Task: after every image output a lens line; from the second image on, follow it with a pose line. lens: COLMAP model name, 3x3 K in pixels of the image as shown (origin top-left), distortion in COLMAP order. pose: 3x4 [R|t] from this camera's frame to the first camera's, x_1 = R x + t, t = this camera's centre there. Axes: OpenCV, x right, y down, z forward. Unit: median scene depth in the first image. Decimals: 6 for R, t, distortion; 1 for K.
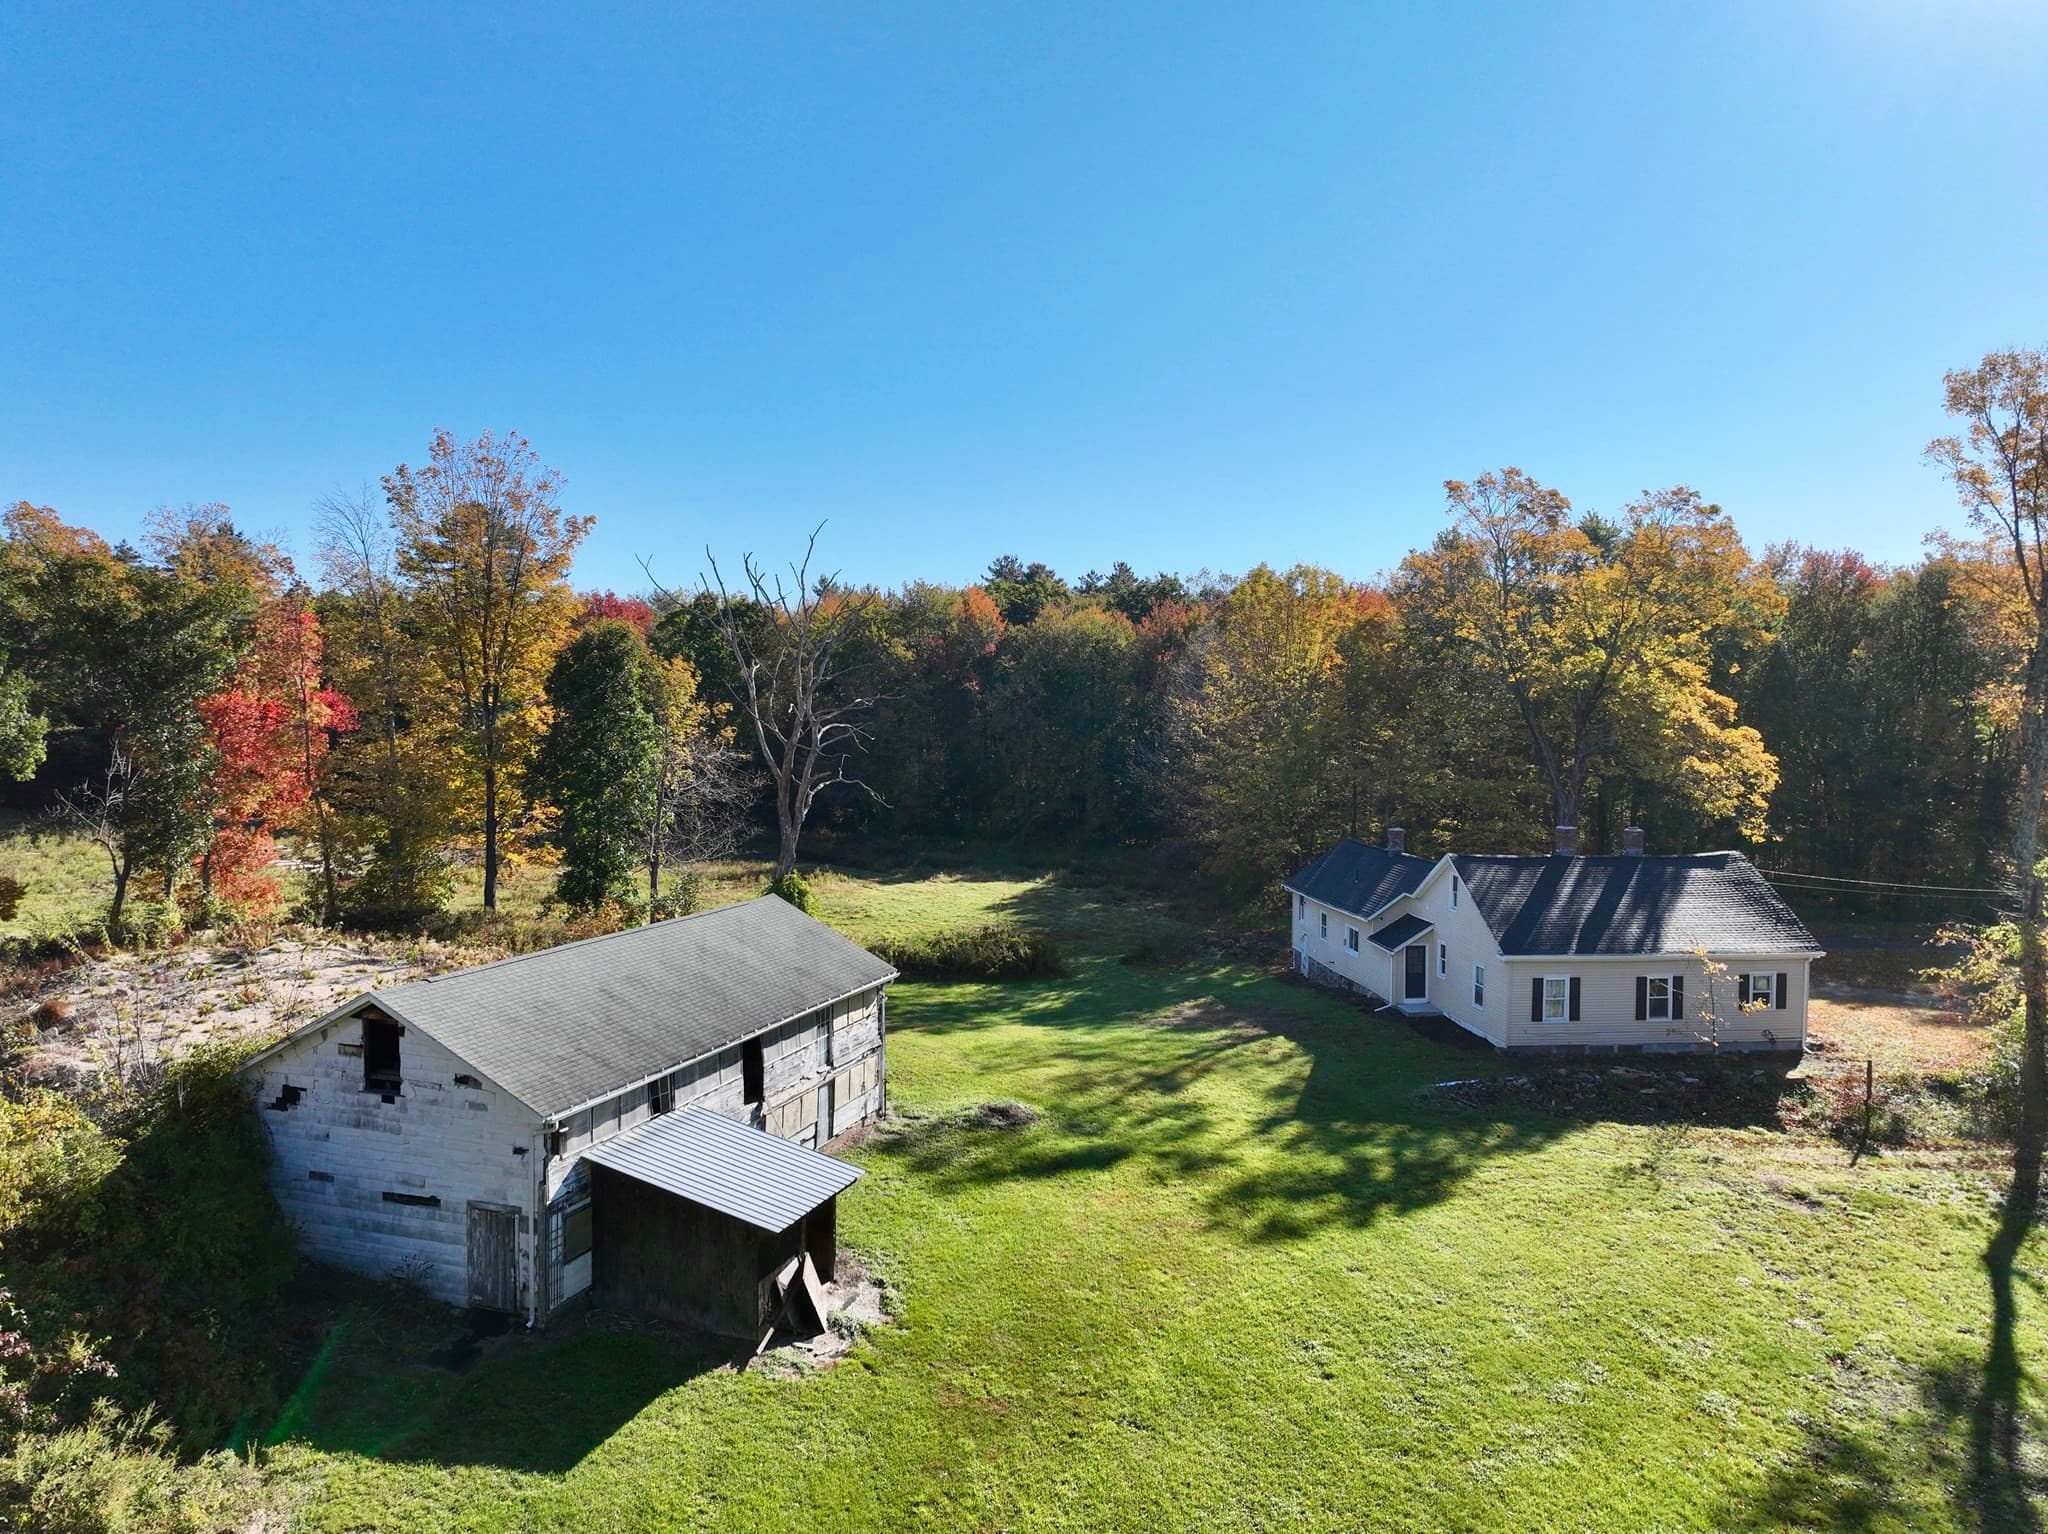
lens RADIAL K [[1438.4, 0, 1016.2], [0, 1438.4, 755.8], [0, 0, 1]] dist [0.001720, 0.004900]
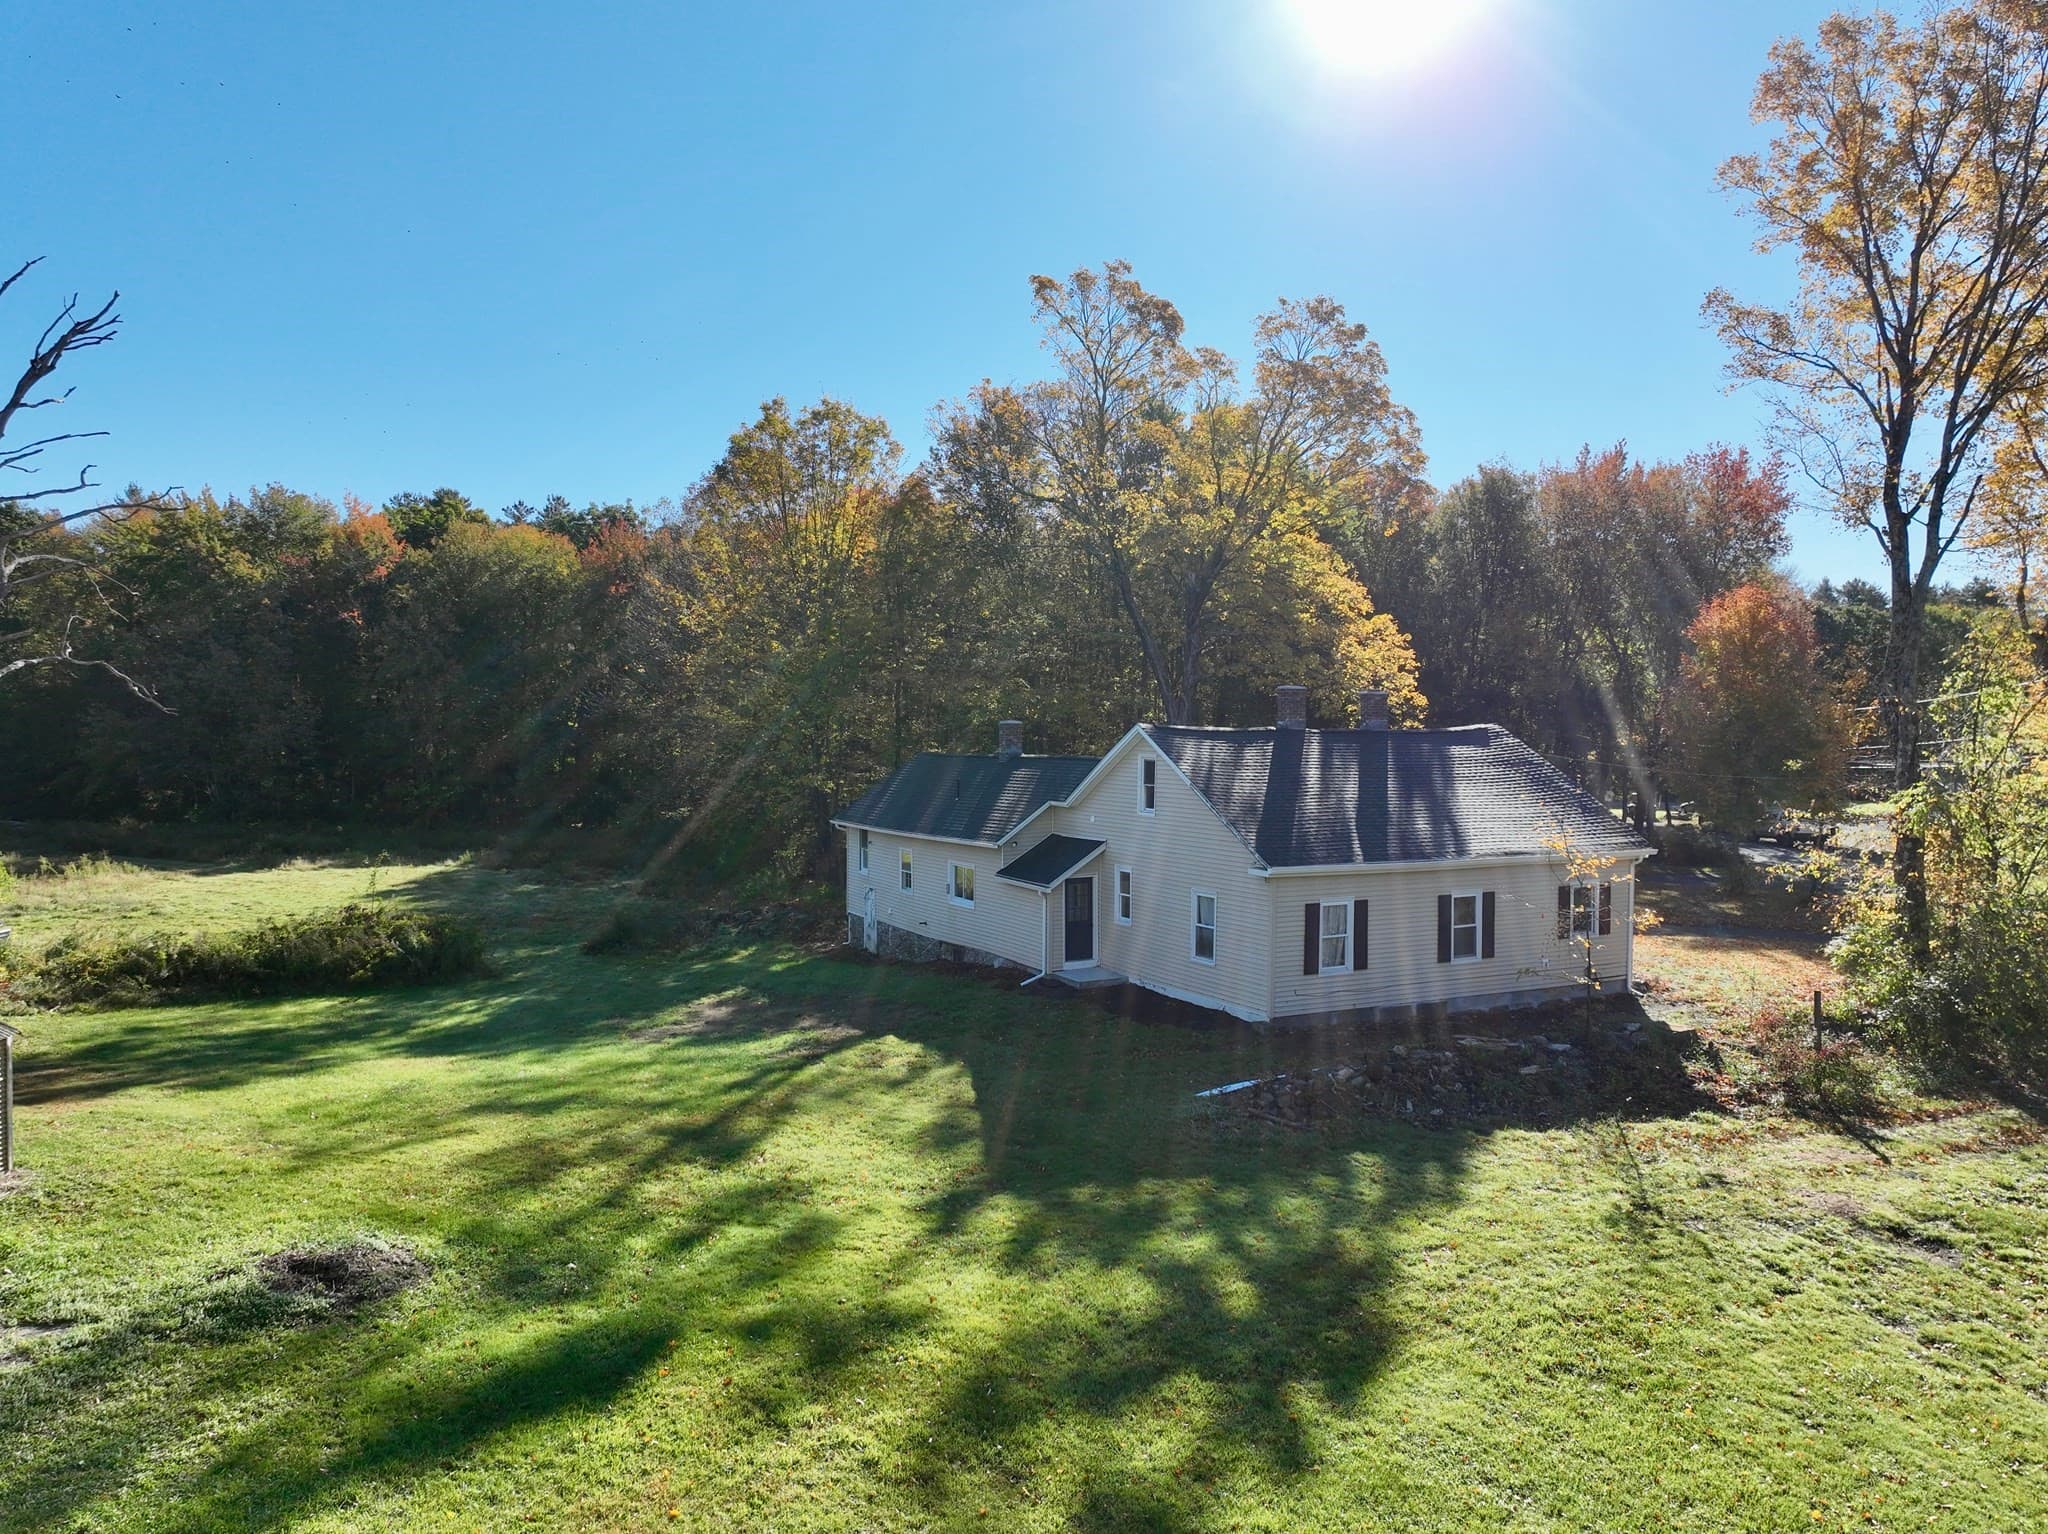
lens RADIAL K [[1452.0, 0, 1024.0], [0, 1452.0, 767.0], [0, 0, 1]] dist [0.007686, 0.002892]
pose [[0.925731, -0.011341, 0.378013, 0.015084], [0.013548, 0.999903, -0.003179, 0.096119], [-0.377940, 0.008065, 0.925795, 0.470533]]
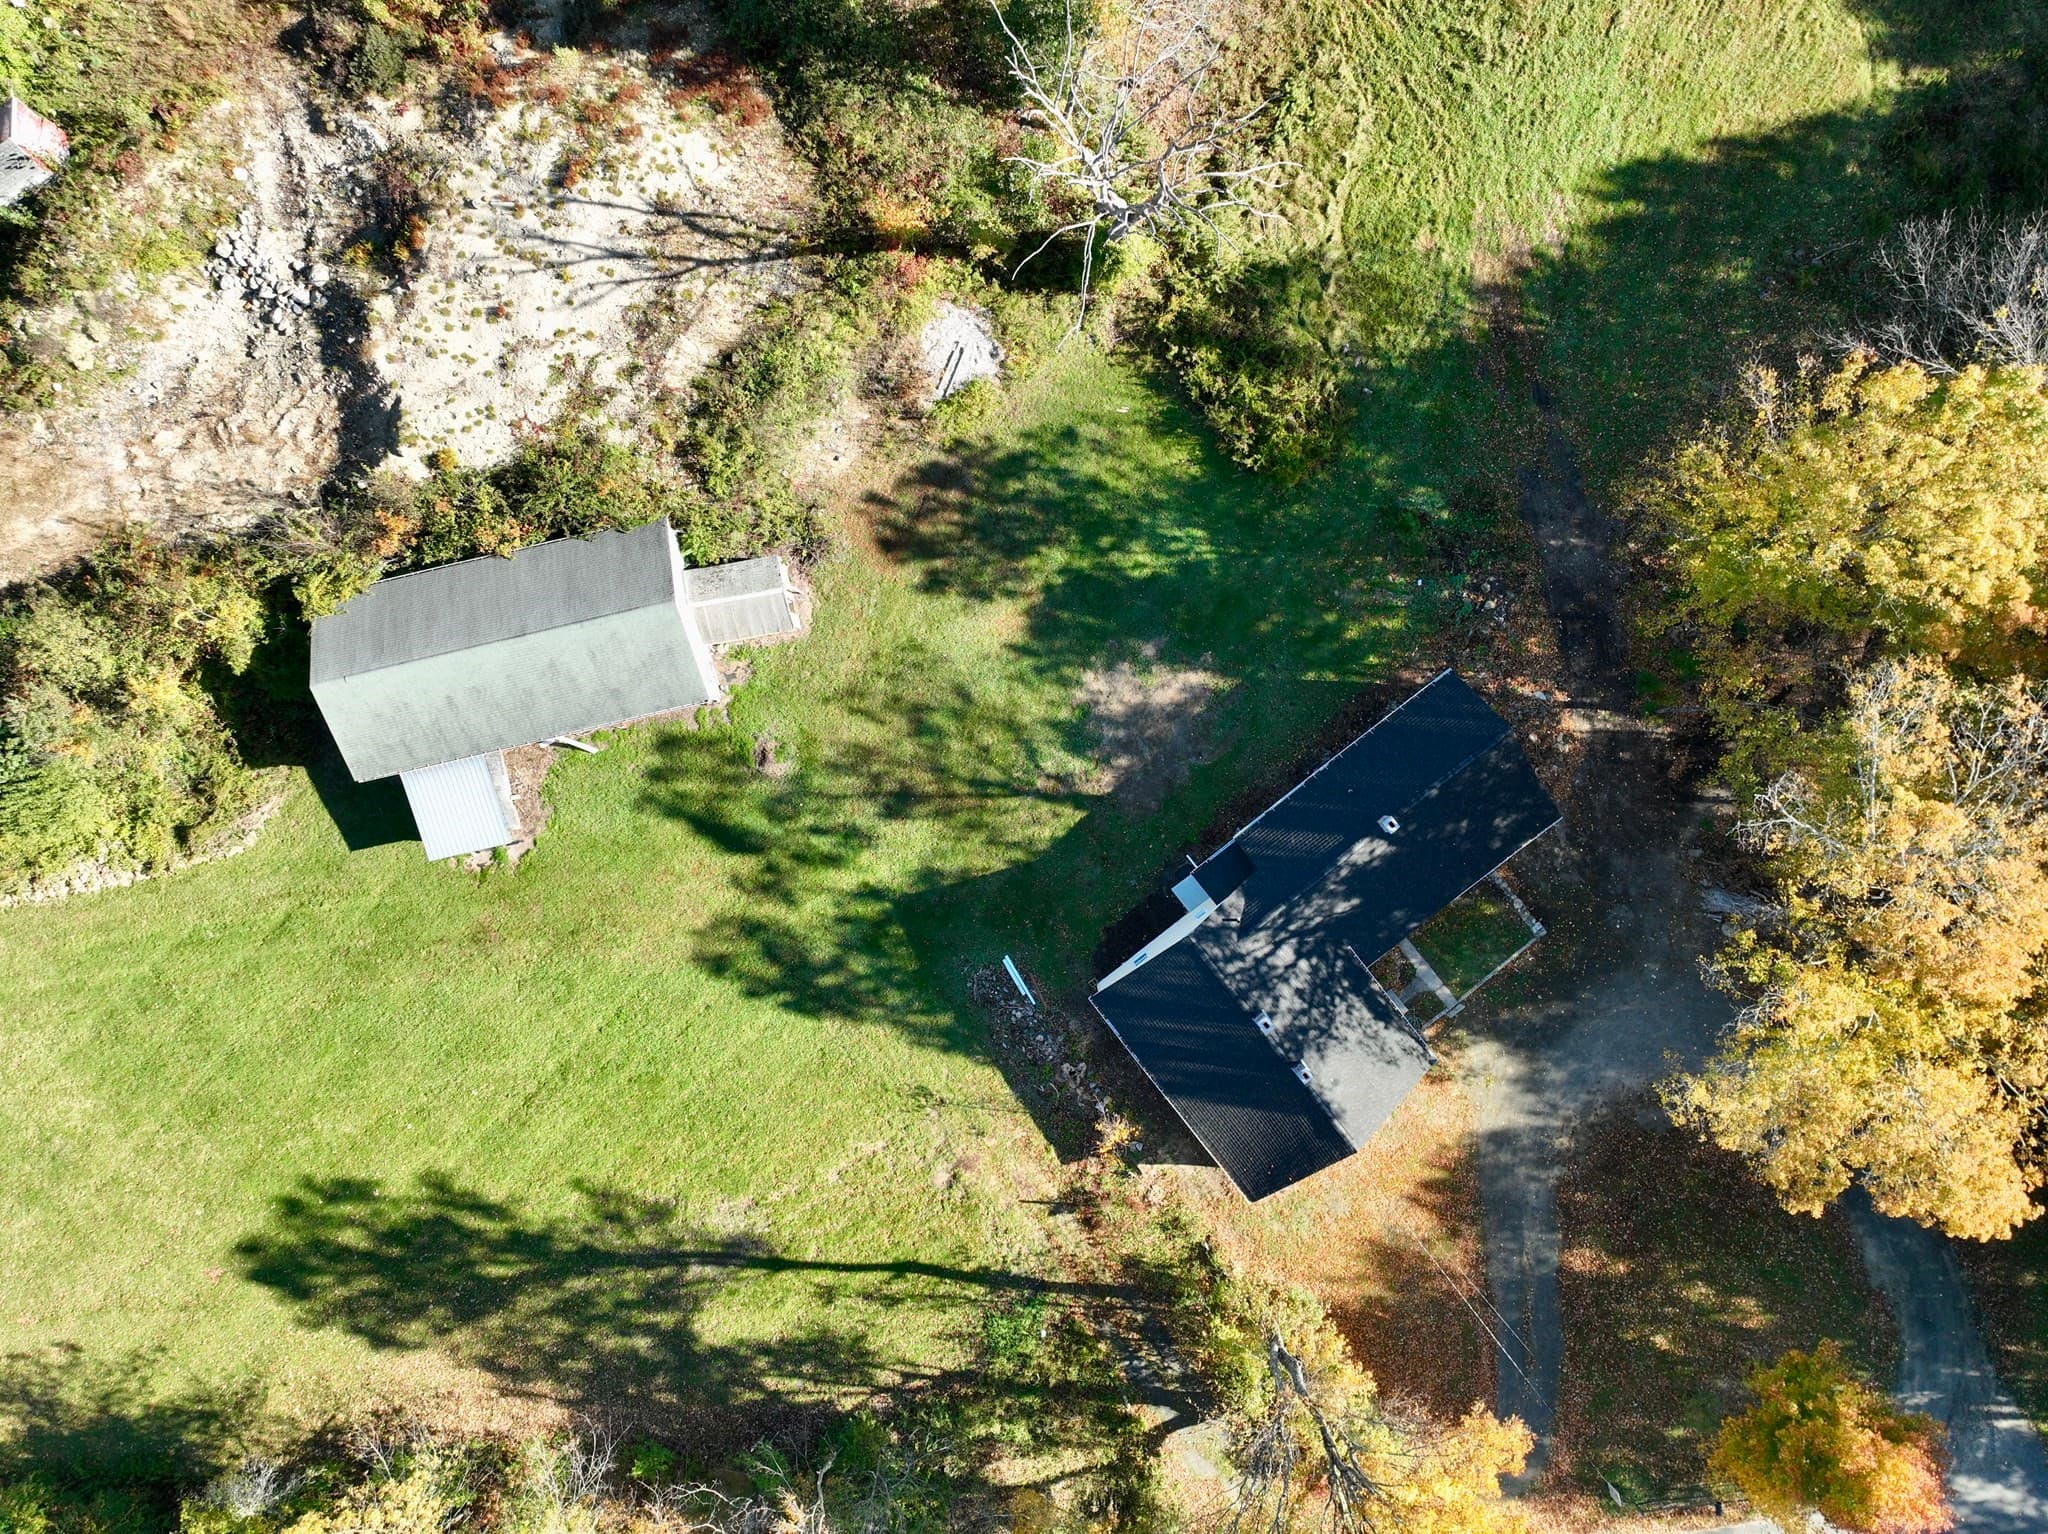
lens RADIAL K [[1438.4, 0, 1016.2], [0, 1438.4, 755.8], [0, 0, 1]] dist [0.001720, 0.004900]
pose [[0.541381, 0.840773, 0.002665, 0.114262], [-0.022605, 0.011387, 0.999680, -1.149175], [0.840473, -0.541268, 0.025170, 1.020380]]
